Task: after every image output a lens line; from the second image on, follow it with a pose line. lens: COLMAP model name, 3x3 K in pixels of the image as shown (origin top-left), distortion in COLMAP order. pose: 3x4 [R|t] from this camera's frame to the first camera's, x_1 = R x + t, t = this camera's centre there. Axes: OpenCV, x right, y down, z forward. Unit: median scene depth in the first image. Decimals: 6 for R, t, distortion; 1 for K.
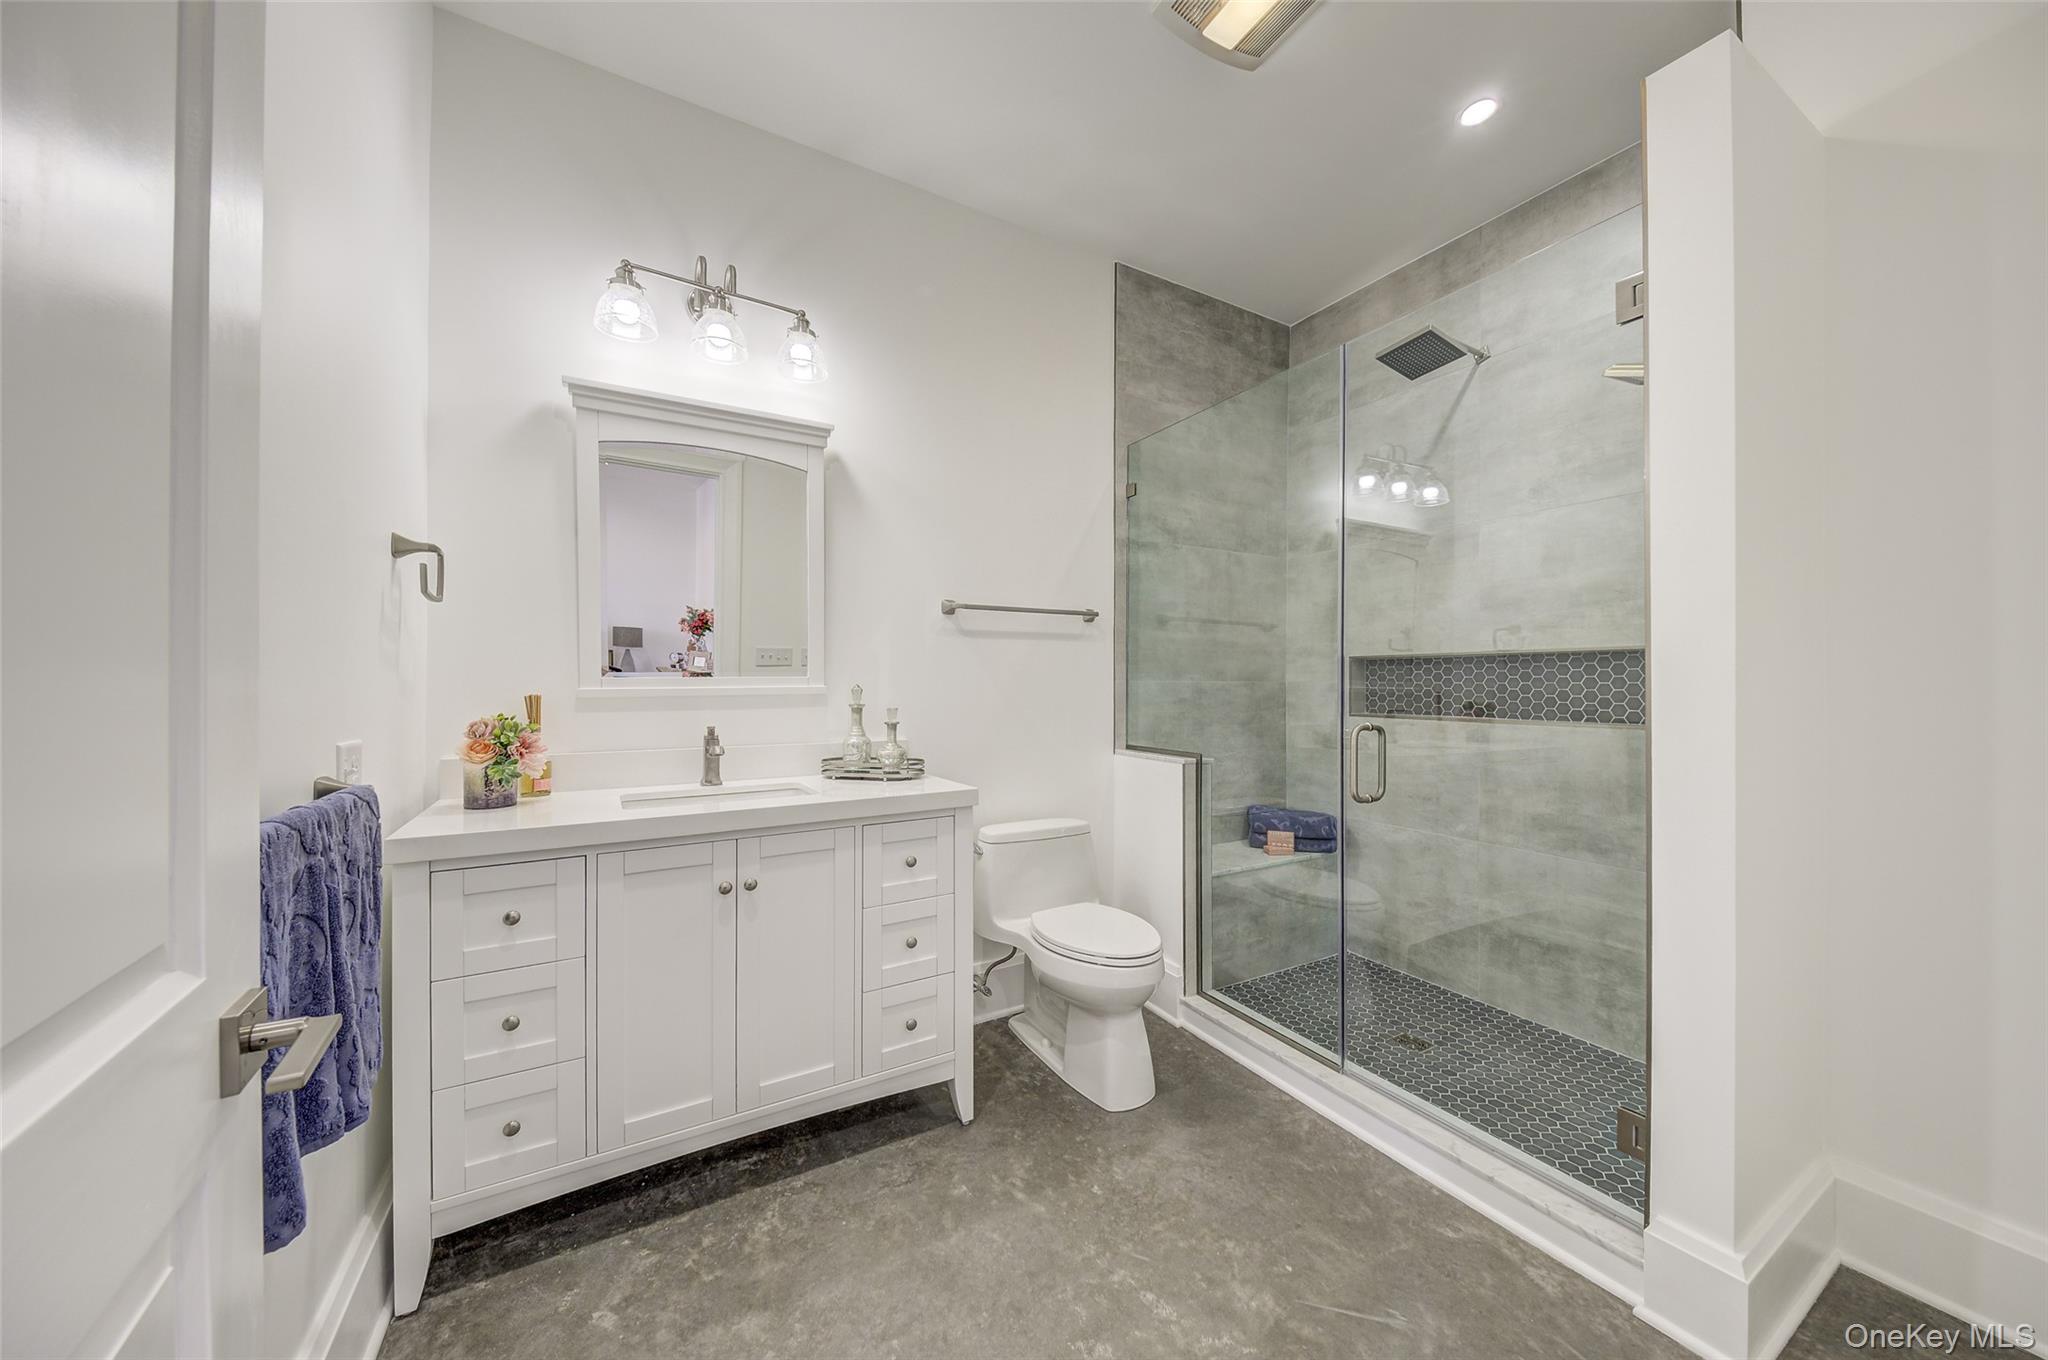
lens RADIAL K [[703.2, 0, 1048.5], [0, 703.2, 684.4], [0, 0, 1]] dist [0.000061, -0.017700]
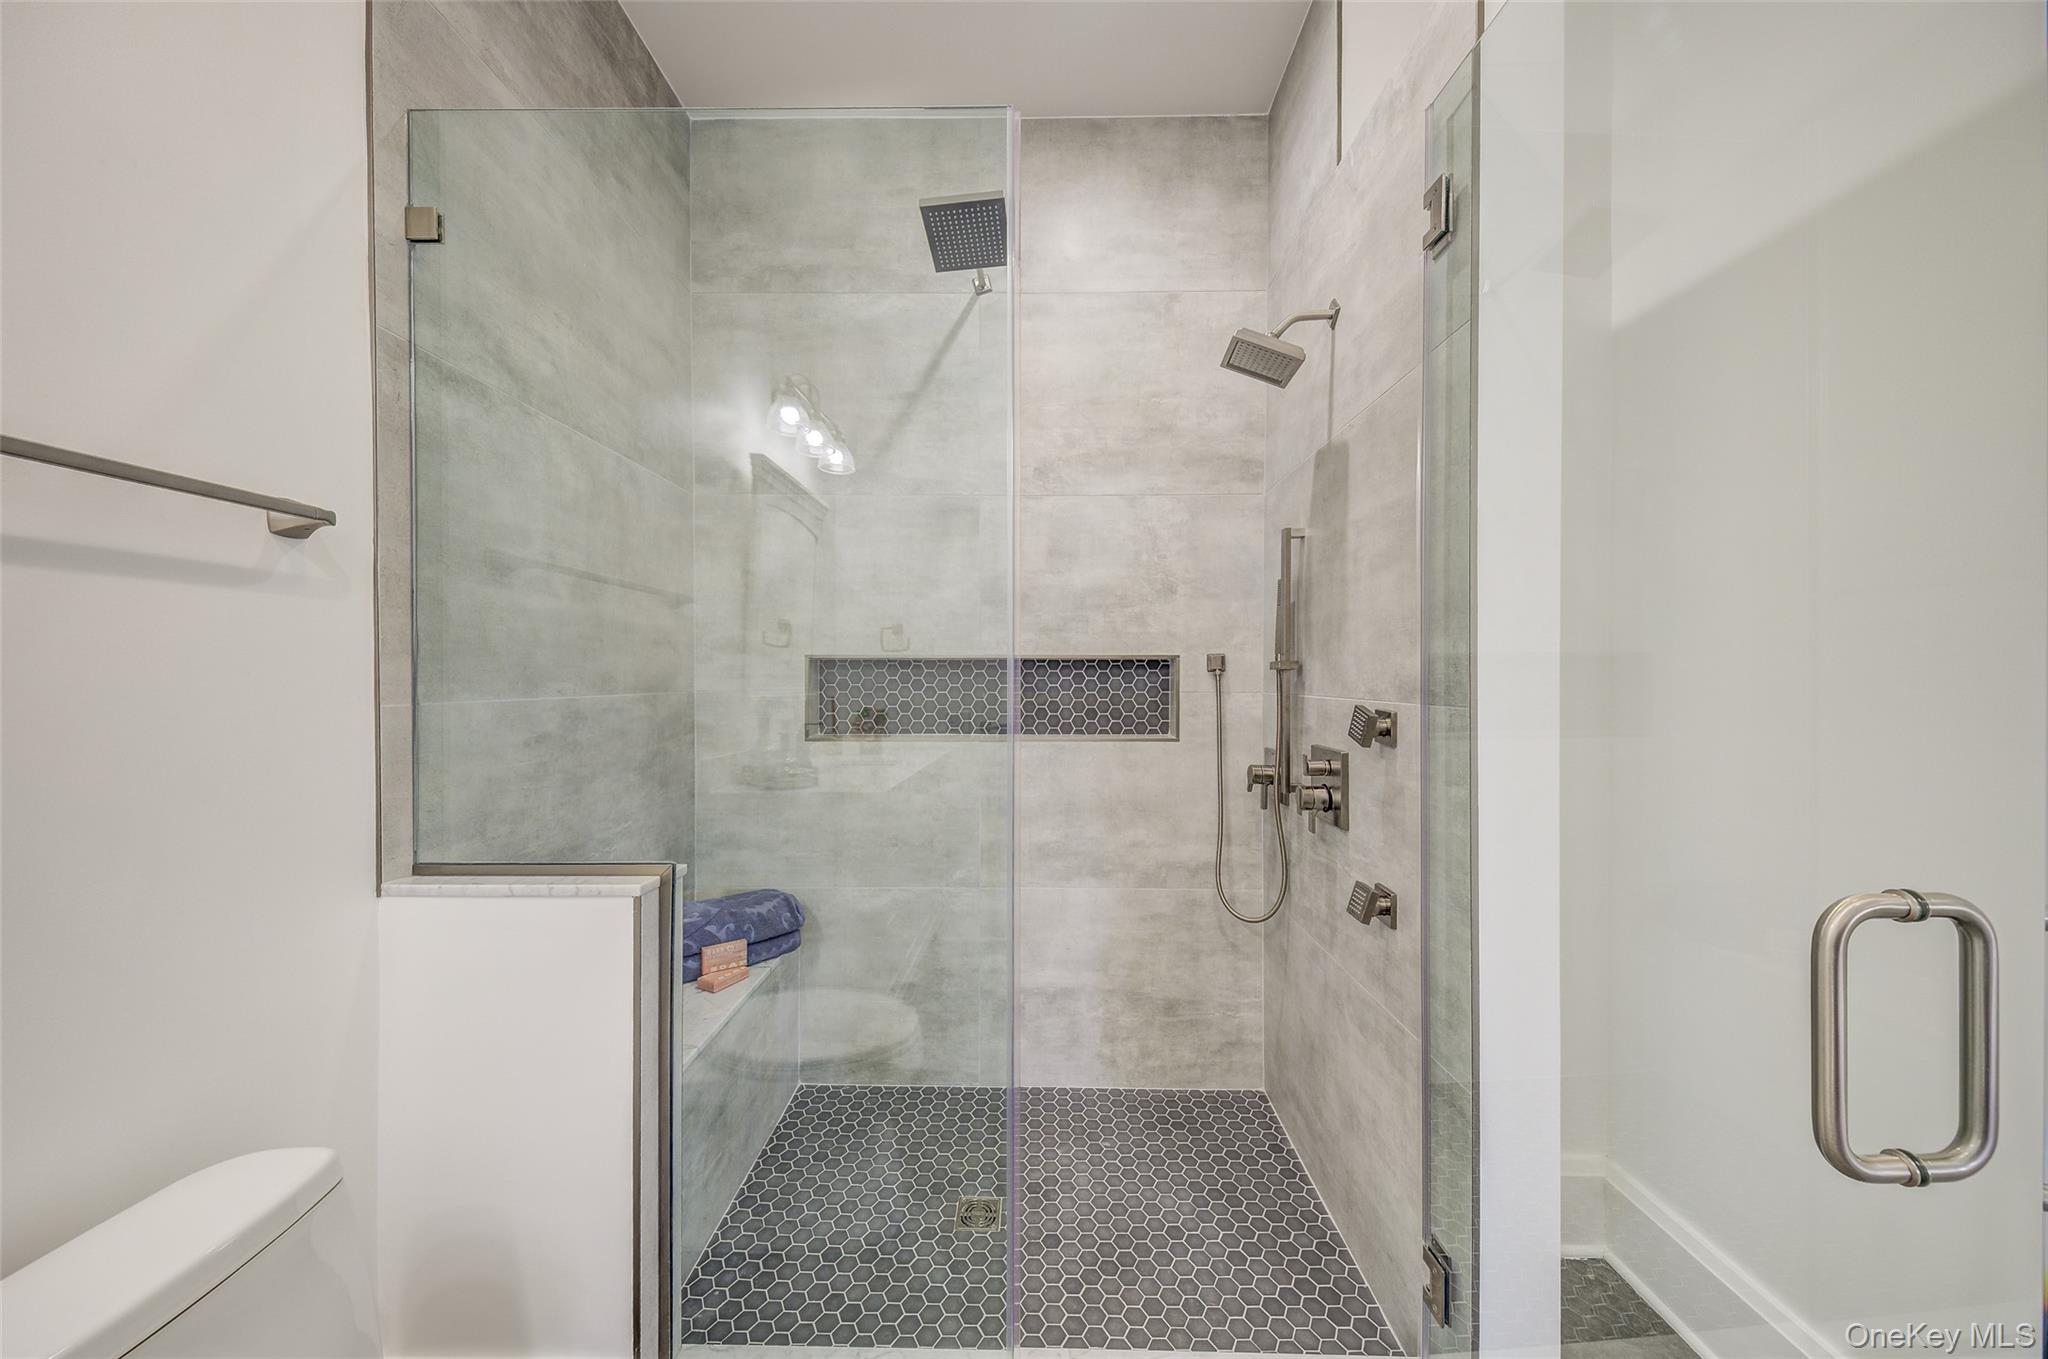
lens RADIAL K [[698.9, 0, 1009.5], [0, 698.9, 680.0], [0, 0, 1]] dist [0.030684, -0.006416]
pose [[0.528921, -0.005761, 0.848652, -0.055270], [-0.001693, 0.999968, 0.007843, -0.023010], [-0.848670, -0.005585, 0.528894, 0.523630]]
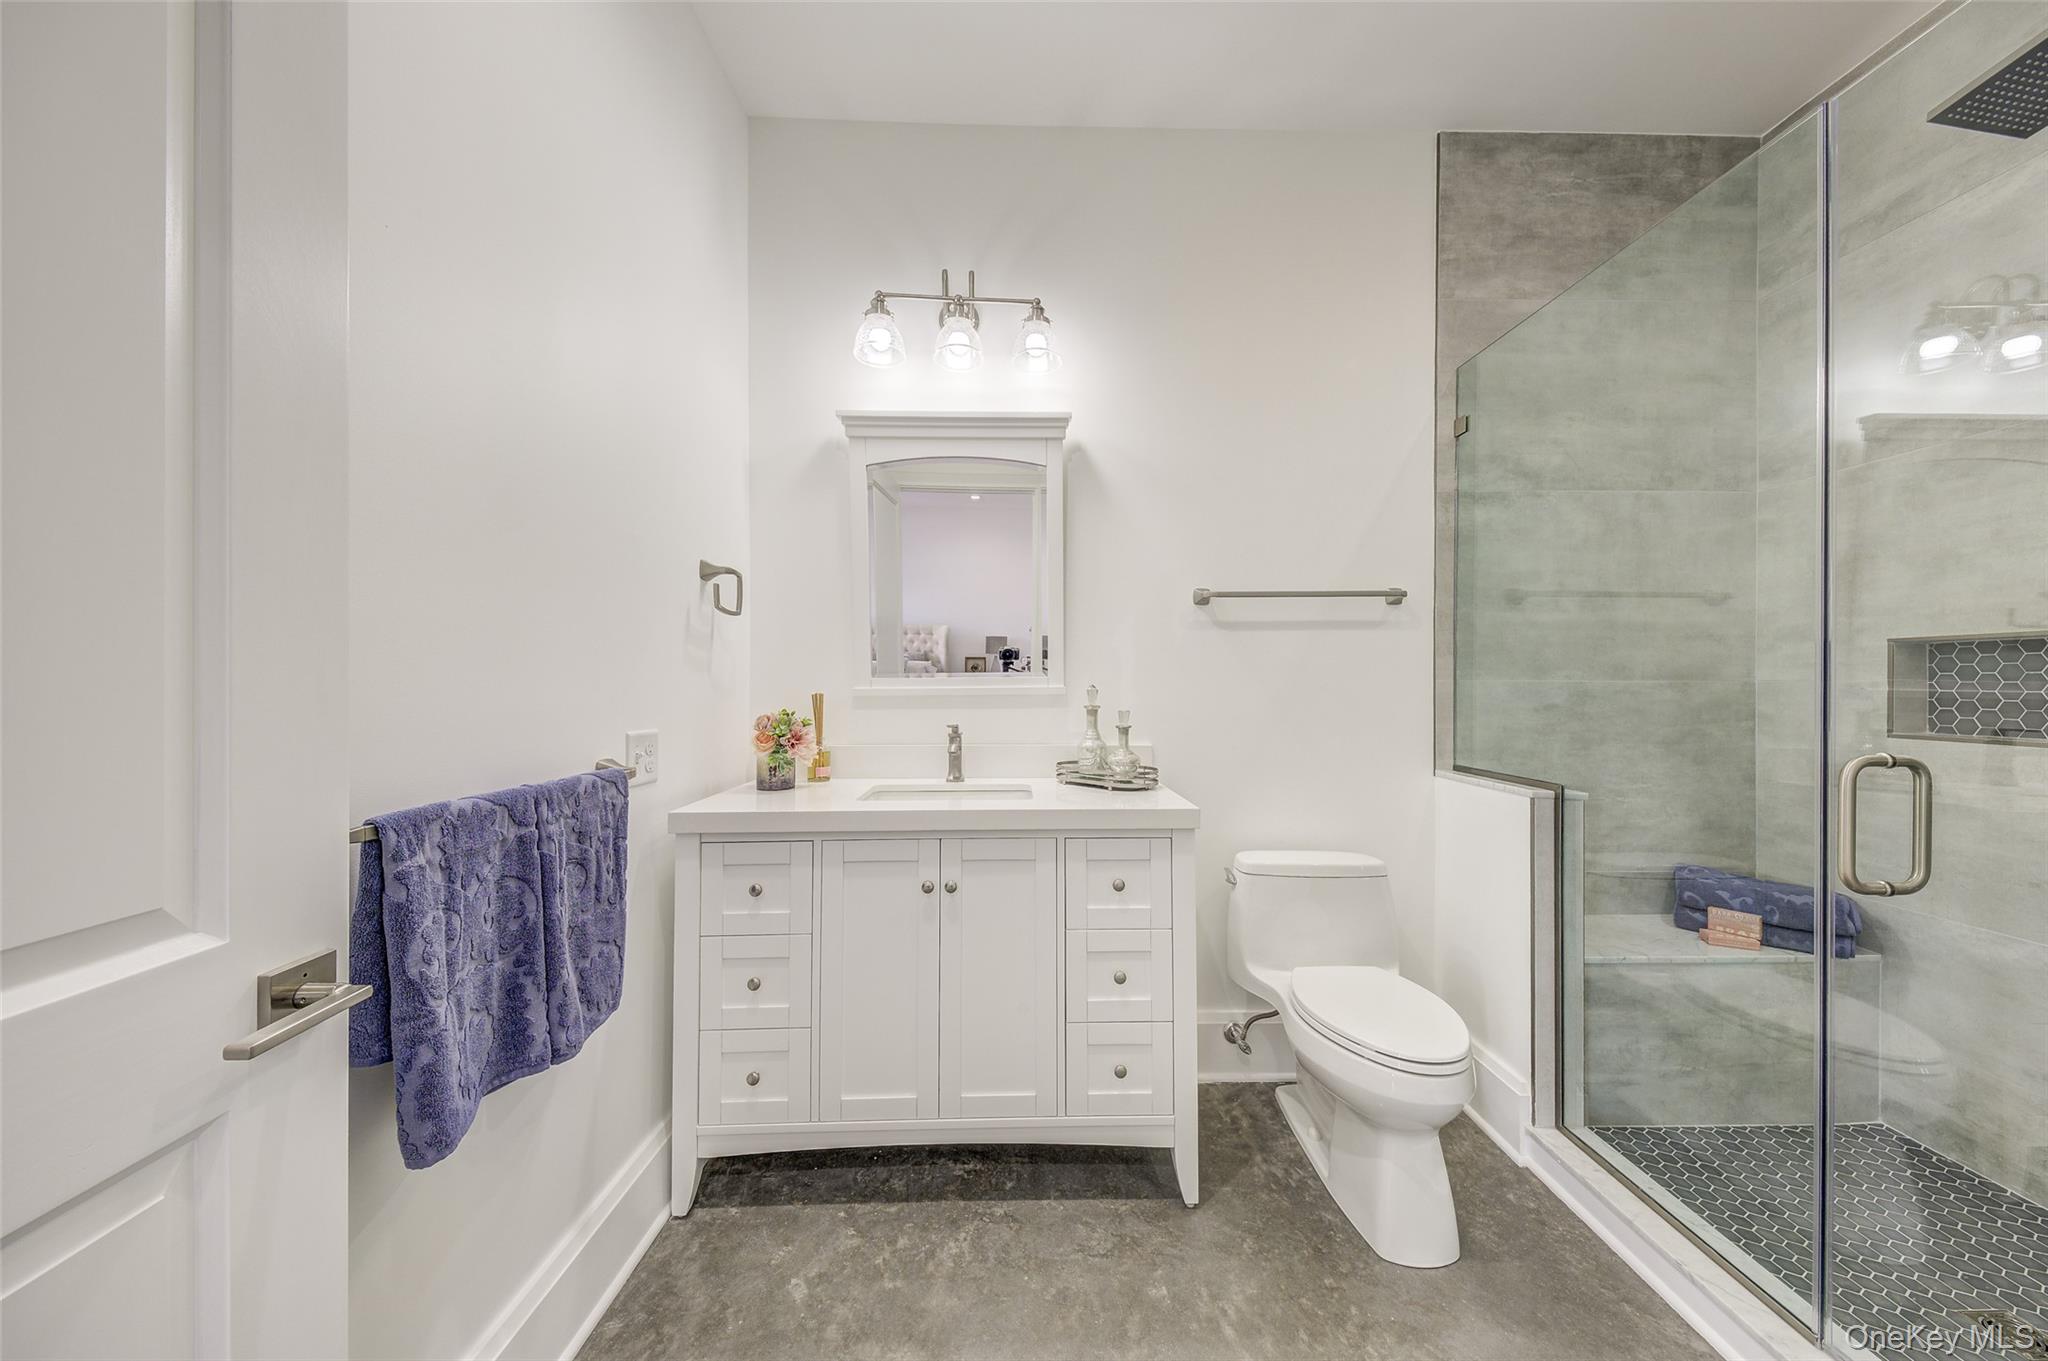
lens RADIAL K [[699.2, 0, 1036.5], [0, 699.2, 683.8], [0, 0, 1]] dist [0.013465, -0.010738]
pose [[0.866336, -0.000435, -0.499461, 0.103804], [-0.000543, 0.999998, -0.001812, 0.000659], [0.499461, 0.001841, 0.866335, 0.126865]]
